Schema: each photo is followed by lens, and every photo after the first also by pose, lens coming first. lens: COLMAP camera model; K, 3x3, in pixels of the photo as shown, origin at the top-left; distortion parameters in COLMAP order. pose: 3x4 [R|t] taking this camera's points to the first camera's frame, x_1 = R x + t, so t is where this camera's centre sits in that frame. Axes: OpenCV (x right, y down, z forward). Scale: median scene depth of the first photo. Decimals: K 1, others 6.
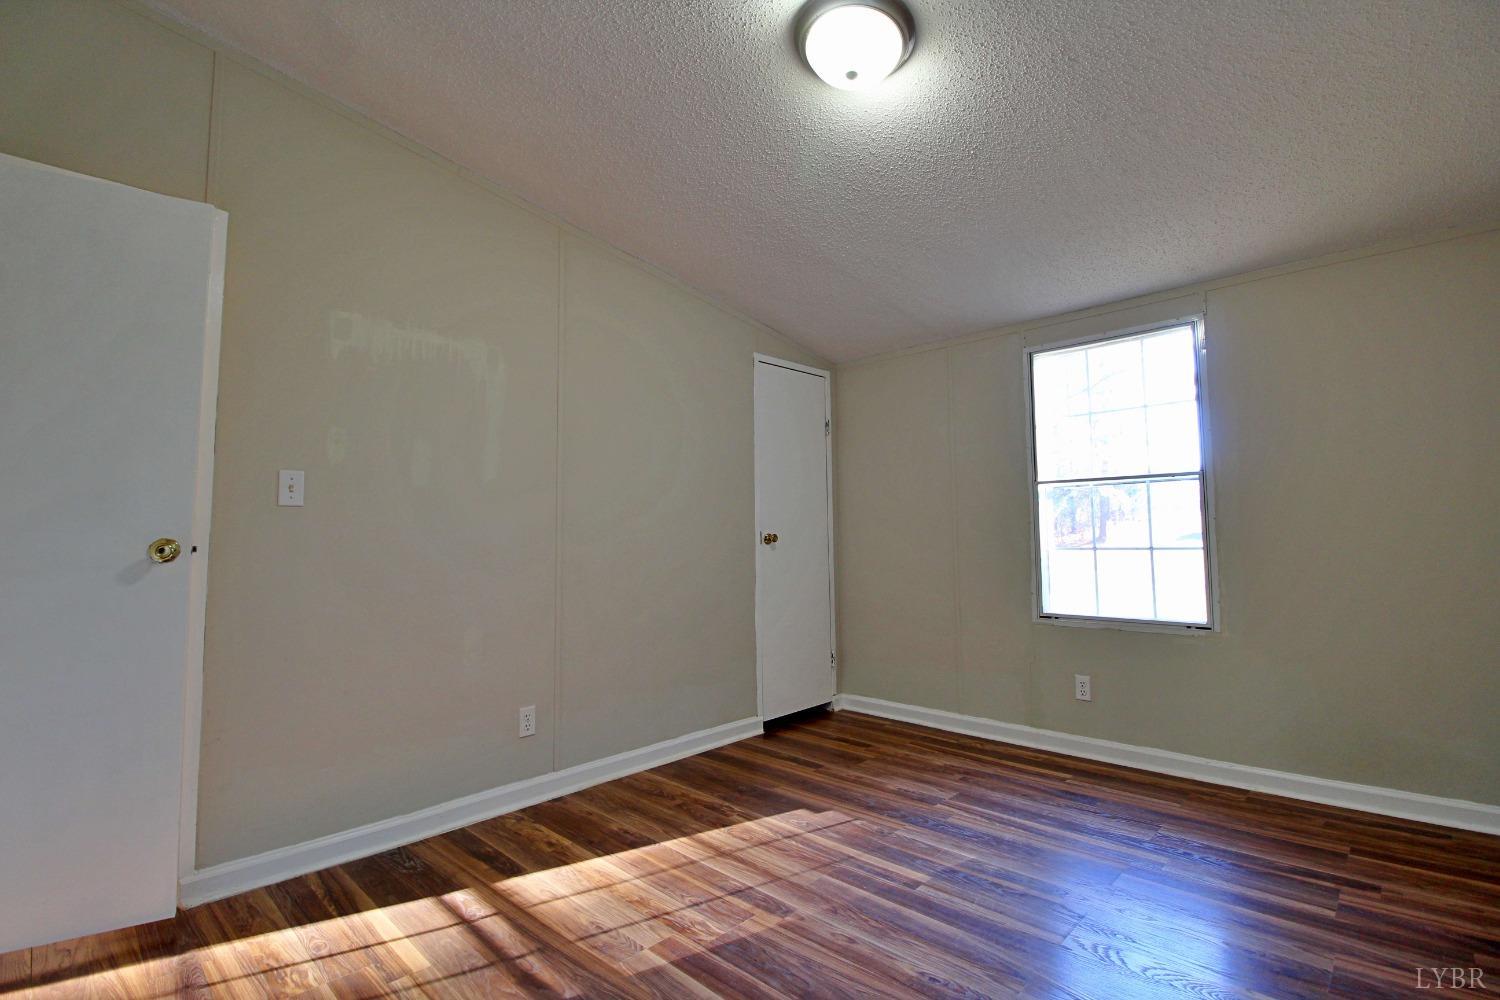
lens RADIAL K [[692.6, 0, 752.2], [0, 692.6, 489.1], [0, 0, 1]] dist [0.000132, -0.013472]
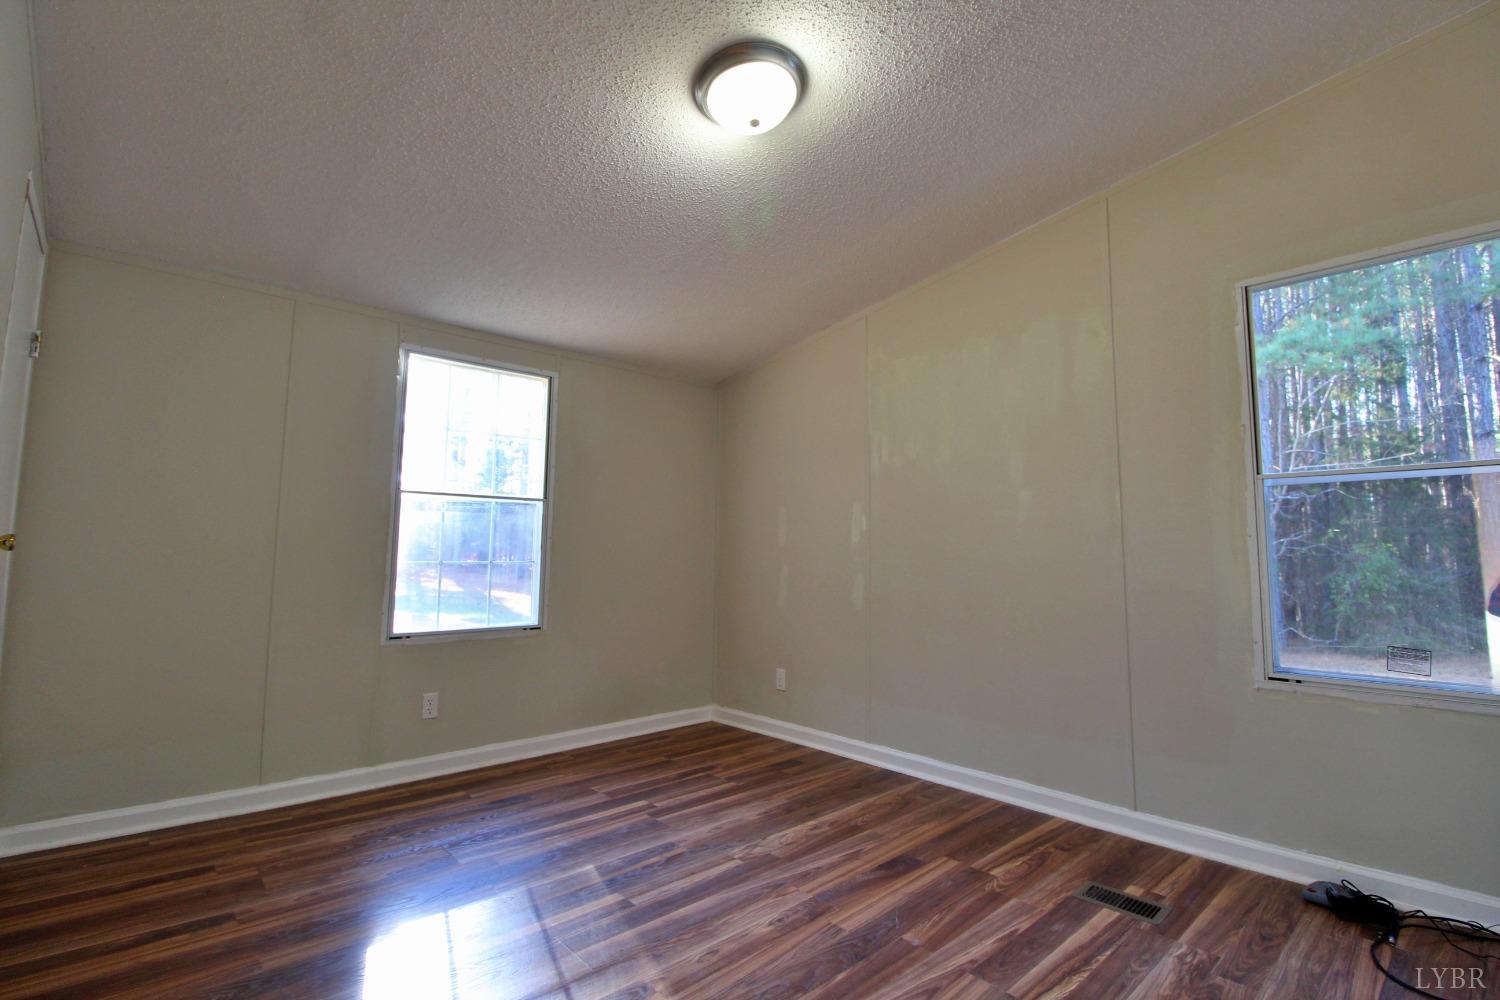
lens RADIAL K [[692.6, 0, 752.2], [0, 692.6, 489.1], [0, 0, 1]] dist [0.000132, -0.013472]
pose [[0.063396, 0.107777, 0.992152, -0.537559], [-0.075365, 0.991830, -0.102926, 0.055491], [-0.995139, -0.068248, 0.071001, 0.545989]]
